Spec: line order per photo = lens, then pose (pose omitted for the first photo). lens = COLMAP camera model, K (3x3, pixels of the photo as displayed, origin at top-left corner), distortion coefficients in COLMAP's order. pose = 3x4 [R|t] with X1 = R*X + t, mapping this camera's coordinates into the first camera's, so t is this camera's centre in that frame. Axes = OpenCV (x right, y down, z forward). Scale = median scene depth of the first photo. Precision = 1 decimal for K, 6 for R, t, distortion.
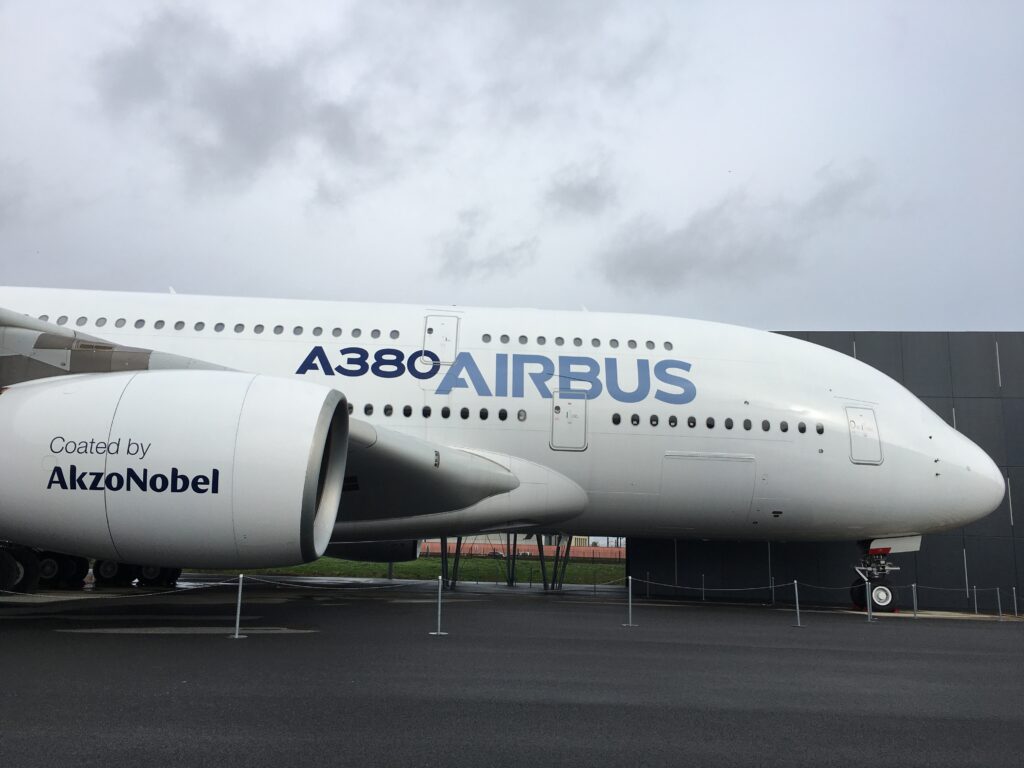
lens RADIAL K [[867.2, 0, 513.6], [0, 867.2, 388.0], [0, 0, 1]] dist [0.092779, -0.117518]
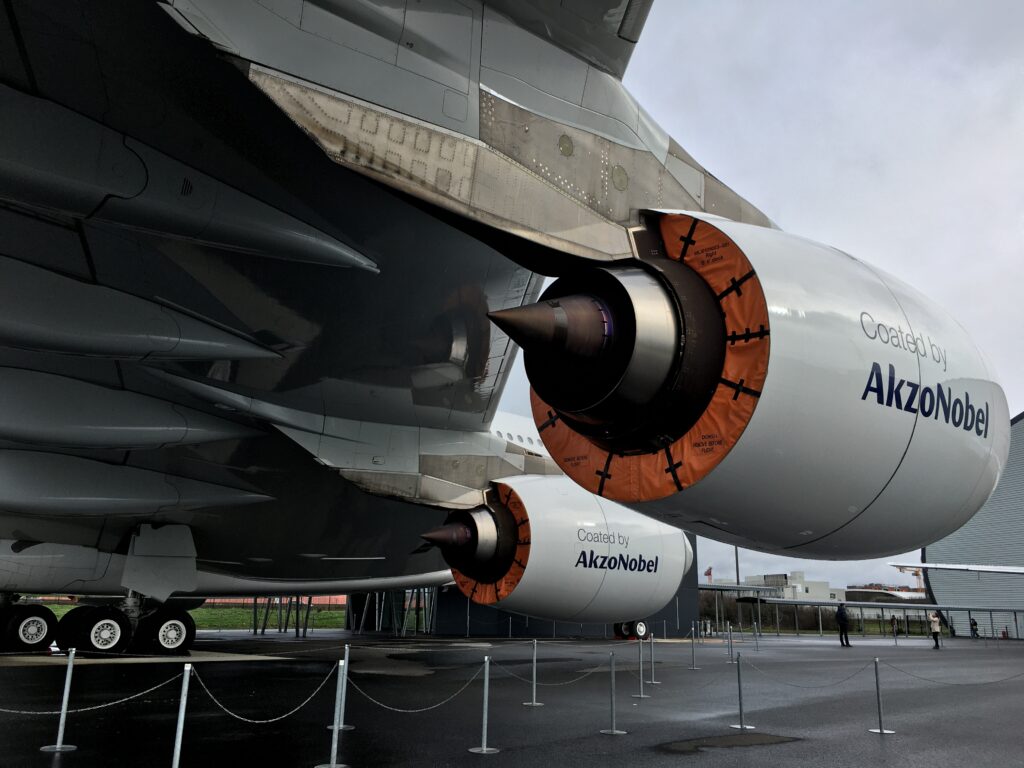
lens RADIAL K [[867.2, 0, 513.6], [0, 867.2, 388.0], [0, 0, 1]] dist [0.092779, -0.117518]
pose [[0.725987, 0.150779, 0.670976, -1.210067], [-0.122241, 0.988425, -0.089852, -0.021561], [-0.676757, -0.016790, 0.736015, 0.054958]]
